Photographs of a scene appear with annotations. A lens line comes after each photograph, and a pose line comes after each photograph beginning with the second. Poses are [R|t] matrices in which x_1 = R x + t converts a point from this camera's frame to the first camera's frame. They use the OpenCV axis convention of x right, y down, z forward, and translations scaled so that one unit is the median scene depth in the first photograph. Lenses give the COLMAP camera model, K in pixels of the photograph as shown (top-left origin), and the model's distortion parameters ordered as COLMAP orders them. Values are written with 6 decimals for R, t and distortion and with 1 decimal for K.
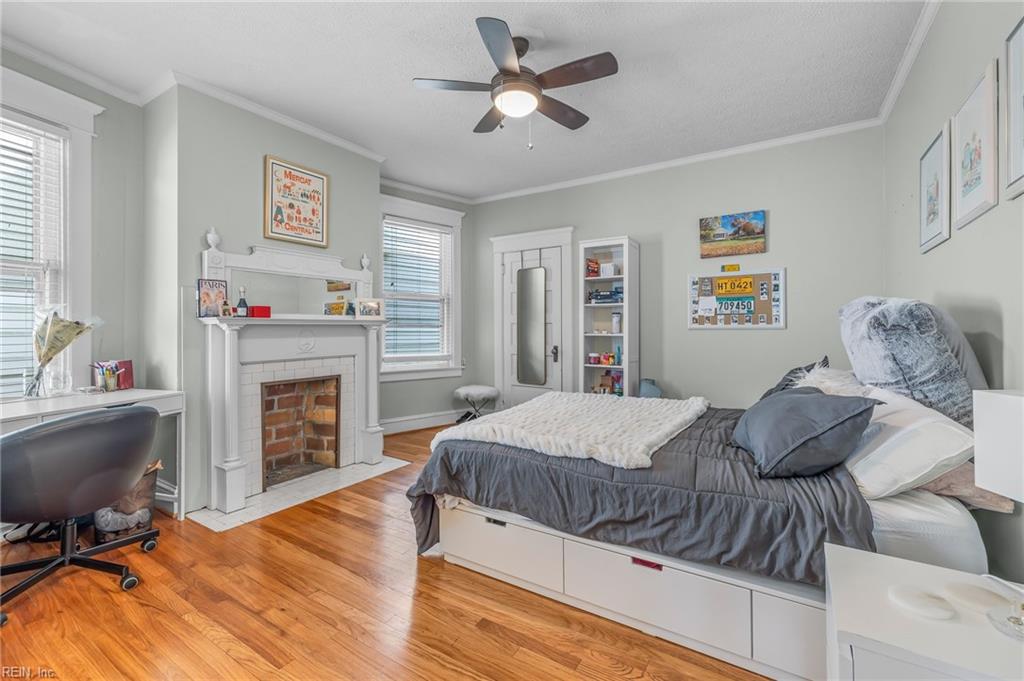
lens RADIAL K [[439.3, 0, 518.2], [0, 439.3, 331.9], [0, 0, 1]] dist [0.003297, 0.001153]
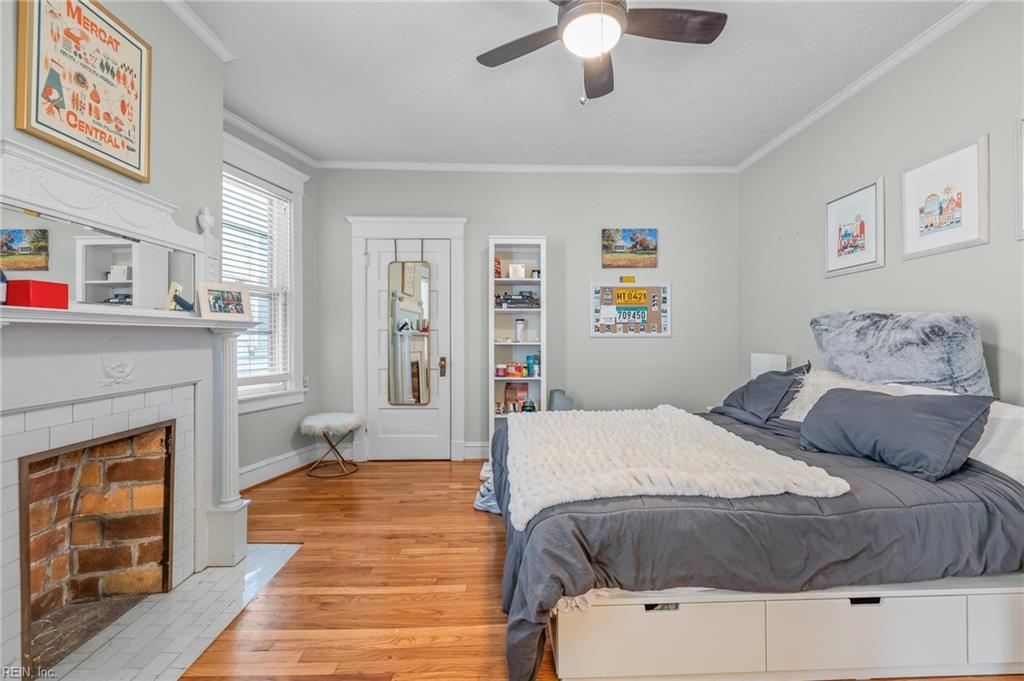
lens RADIAL K [[439.3, 0, 515.0], [0, 439.3, 338.6], [0, 0, 1]] dist [0.003297, 0.001153]
pose [[0.824331, 0.000065, 0.566107, -0.352680], [0.002742, 0.999988, -0.004107, 0.000403], [-0.566101, 0.004938, 0.824321, 0.295742]]
